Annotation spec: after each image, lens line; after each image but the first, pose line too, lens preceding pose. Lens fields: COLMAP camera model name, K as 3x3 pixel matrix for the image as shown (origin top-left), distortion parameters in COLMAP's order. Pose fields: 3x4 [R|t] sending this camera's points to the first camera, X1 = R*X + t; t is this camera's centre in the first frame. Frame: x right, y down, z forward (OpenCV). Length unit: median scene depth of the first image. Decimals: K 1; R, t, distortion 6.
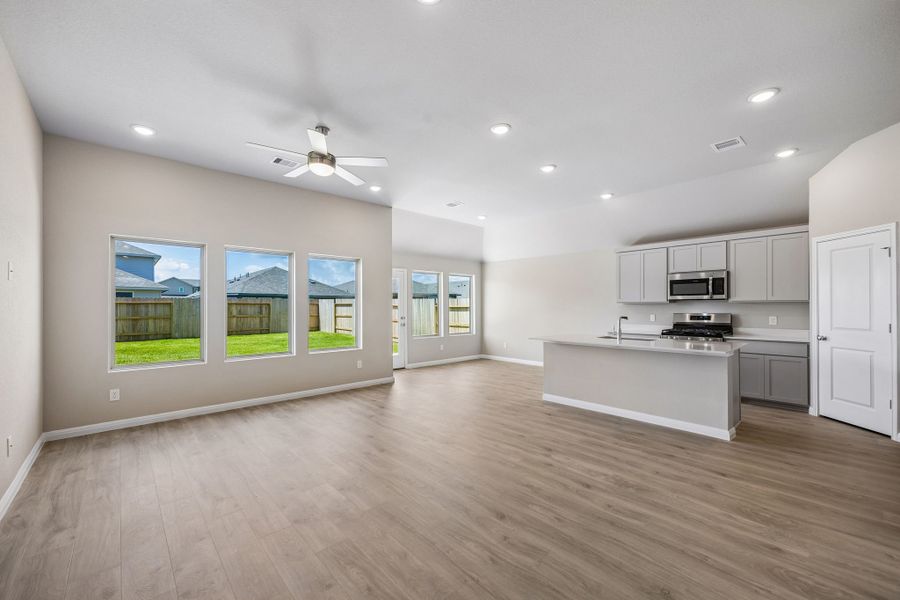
lens RADIAL K [[357.4, 0, 443.7], [0, 357.4, 304.3], [0, 0, 1]] dist [0.001911, -0.000145]
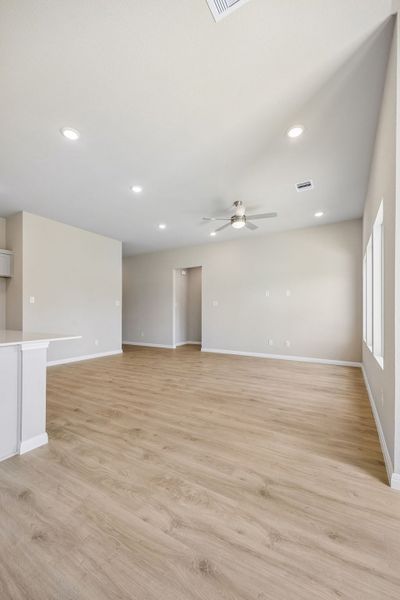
lens RADIAL K [[247.0, 0, 198.5], [0, 247.0, 311.2], [0, 0, 1]] dist [0.011972, -0.001029]
pose [[-0.955200, 0.002034, -0.295954, 0.191768], [0.004438, 0.999962, -0.007454, 0.057245], [0.295927, -0.008433, -0.955173, 1.827023]]
